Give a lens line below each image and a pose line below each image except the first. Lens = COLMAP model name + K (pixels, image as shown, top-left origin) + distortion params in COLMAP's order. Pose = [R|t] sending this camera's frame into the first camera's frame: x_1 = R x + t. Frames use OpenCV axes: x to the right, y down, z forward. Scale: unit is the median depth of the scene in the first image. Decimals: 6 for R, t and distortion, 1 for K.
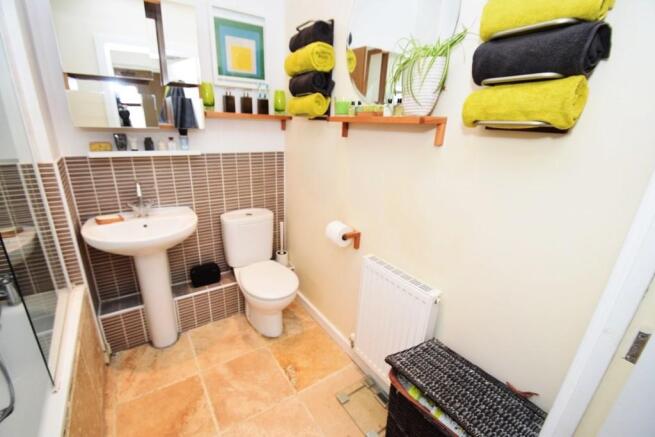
lens RADIAL K [[285.9, 0, 330.7], [0, 285.9, 220.9], [0, 0, 1]] dist [-0.010761, -0.001111]
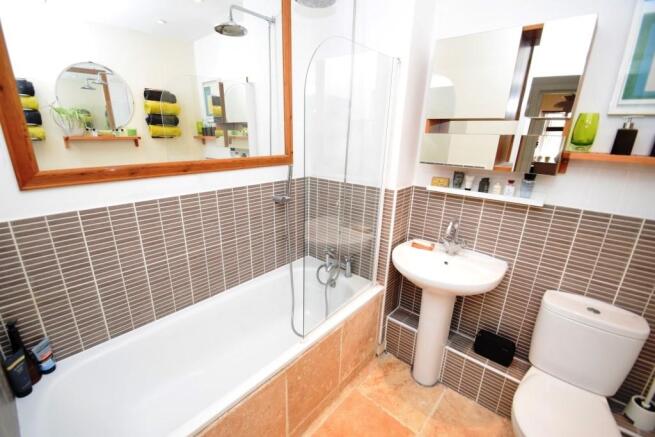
lens RADIAL K [[285.9, 0, 328.2], [0, 285.9, 218.7], [0, 0, 1]] dist [-0.010761, -0.001111]
pose [[0.223754, 0.240286, -0.944562, 0.153784], [-0.334430, 0.929223, 0.157163, -0.141283], [0.915473, 0.280724, 0.288276, 0.288422]]
